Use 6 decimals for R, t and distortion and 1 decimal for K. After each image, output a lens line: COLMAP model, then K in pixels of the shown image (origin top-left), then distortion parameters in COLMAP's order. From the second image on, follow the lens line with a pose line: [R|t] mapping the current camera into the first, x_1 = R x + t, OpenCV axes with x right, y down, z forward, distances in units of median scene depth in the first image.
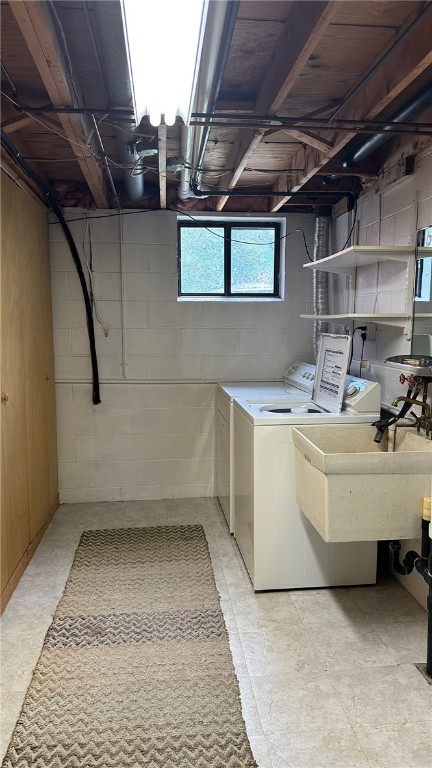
lens RADIAL K [[535.2, 0, 217.0], [0, 535.2, 383.2], [0, 0, 1]] dist [0.063031, -0.066449]
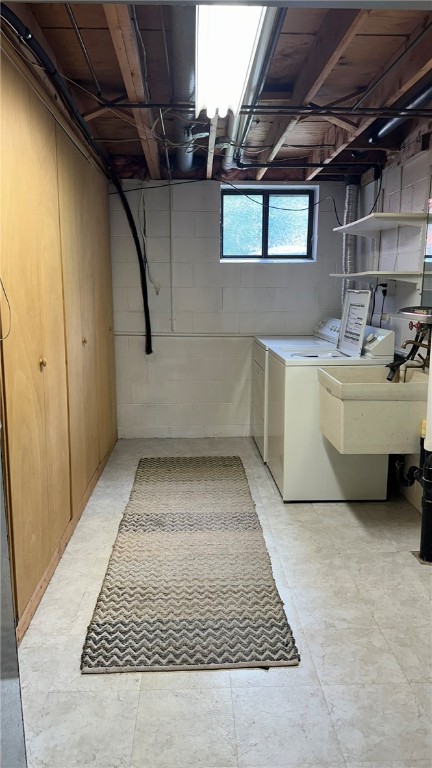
lens RADIAL K [[535.2, 0, 213.9], [0, 535.2, 380.5], [0, 0, 1]] dist [0.063031, -0.066449]
pose [[0.997579, 0.013620, -0.068190, -0.009017], [-0.009598, 0.998215, 0.058955, 0.038722], [0.068872, -0.058158, 0.995929, -0.192726]]
